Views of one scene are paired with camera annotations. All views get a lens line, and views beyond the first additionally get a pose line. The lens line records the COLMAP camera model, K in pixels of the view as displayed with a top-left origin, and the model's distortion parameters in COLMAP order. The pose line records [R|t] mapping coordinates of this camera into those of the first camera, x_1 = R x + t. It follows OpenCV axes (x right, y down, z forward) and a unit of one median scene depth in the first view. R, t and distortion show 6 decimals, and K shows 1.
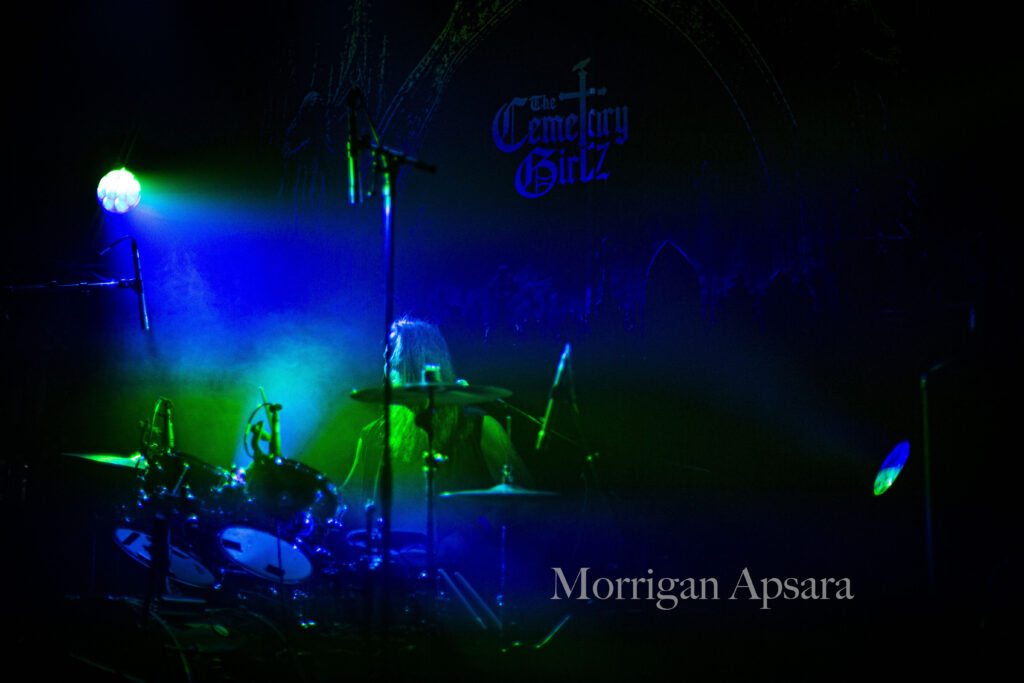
lens RADIAL K [[1562.3, 0, 514.4], [0, 1562.3, 340.5], [0, 0, 1]] dist [-0.111656, 0.000000]
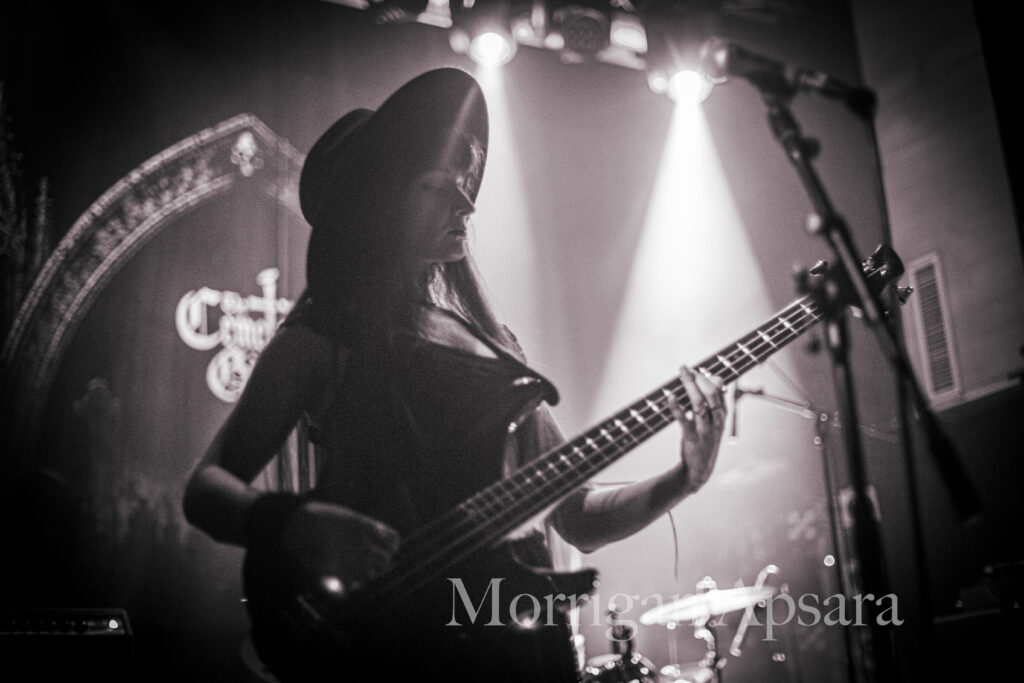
lens RADIAL K [[1562.3, 0, 519.7], [0, 1562.3, 339.1], [0, 0, 1]] dist [-0.111656, 0.000000]
pose [[0.468657, 0.185200, 0.863748, -0.765001], [-0.068370, 0.982448, -0.173554, 0.031537], [-0.880730, 0.022283, 0.473094, 0.365085]]
